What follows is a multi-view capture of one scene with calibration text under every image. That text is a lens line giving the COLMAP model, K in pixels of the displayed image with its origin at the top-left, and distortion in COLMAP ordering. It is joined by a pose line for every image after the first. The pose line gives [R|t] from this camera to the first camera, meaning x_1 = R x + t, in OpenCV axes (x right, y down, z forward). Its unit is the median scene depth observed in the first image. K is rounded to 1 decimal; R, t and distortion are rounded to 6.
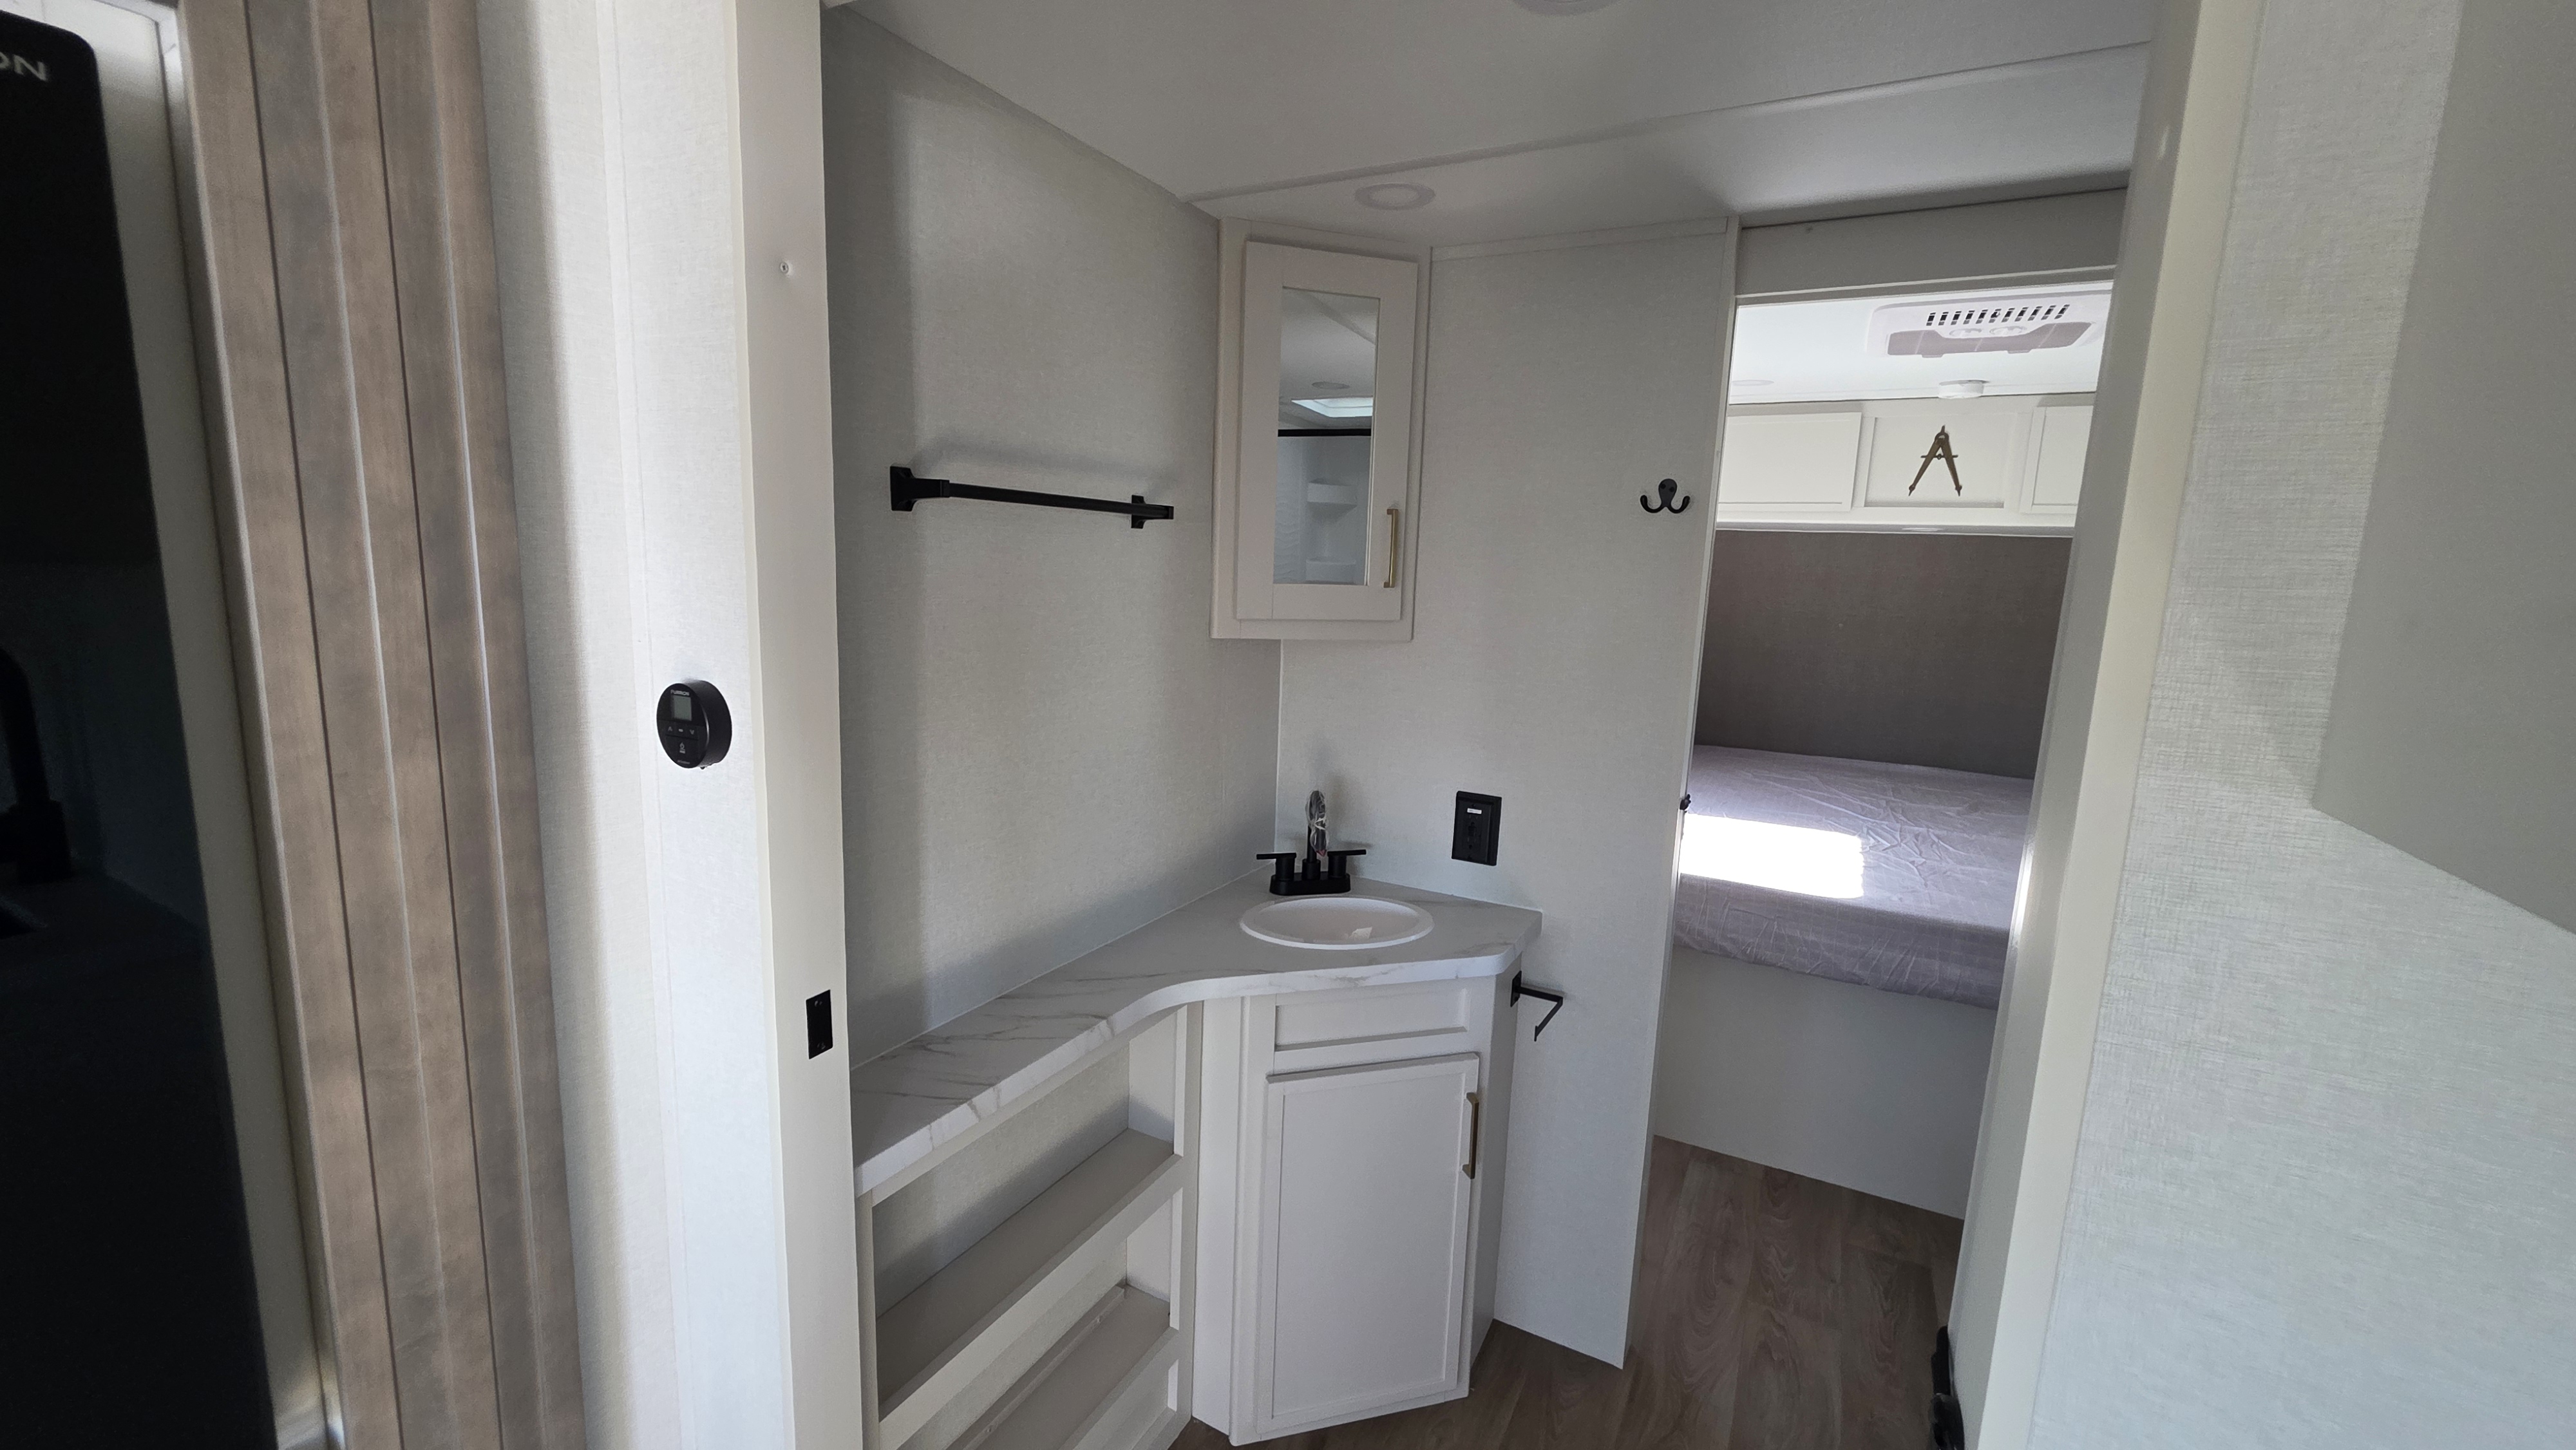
lens RADIAL K [[1037.5, 0, 1284.2], [0, 1037.5, 711.6], [0, 0, 1]] dist [0.001473, 0.000000]
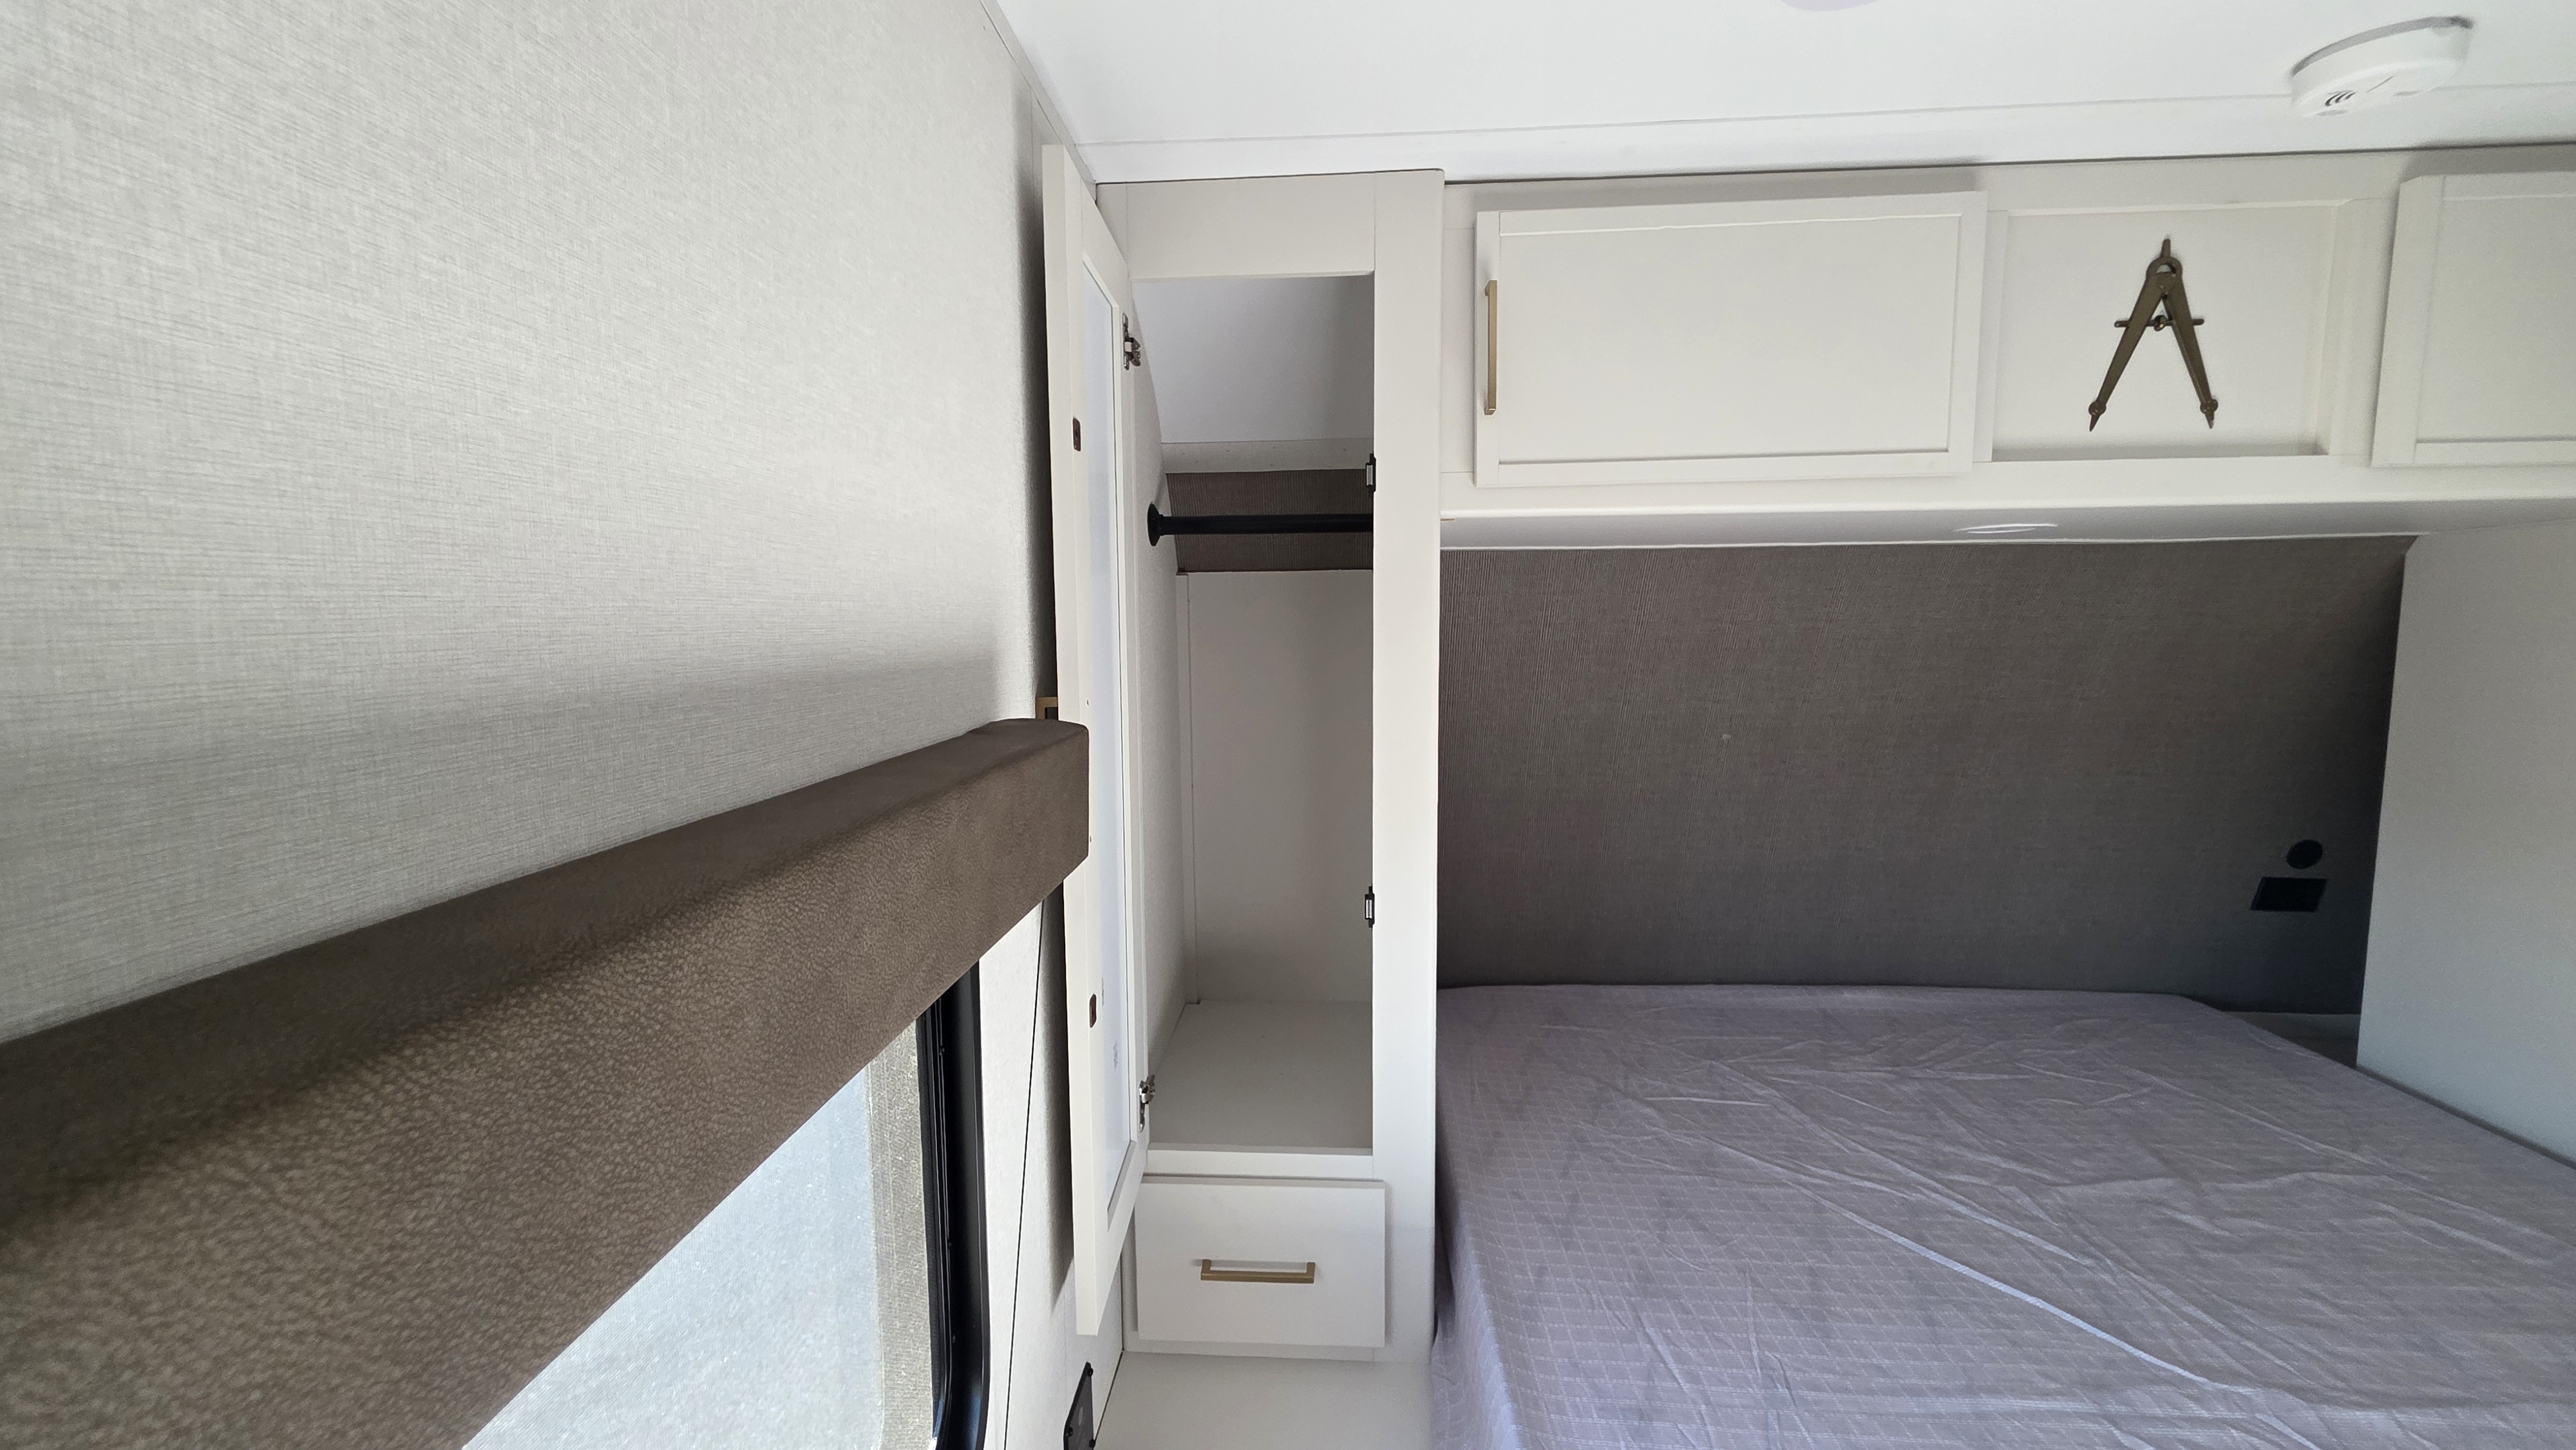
lens RADIAL K [[1037.5, 0, 1278.4], [0, 1037.5, 728.6], [0, 0, 1]] dist [0.001473, 0.000000]
pose [[0.904106, -0.089035, 0.417930, 0.178456], [0.107554, 0.993979, -0.020916, -0.127524], [-0.413551, 0.063860, 0.908239, 0.801598]]
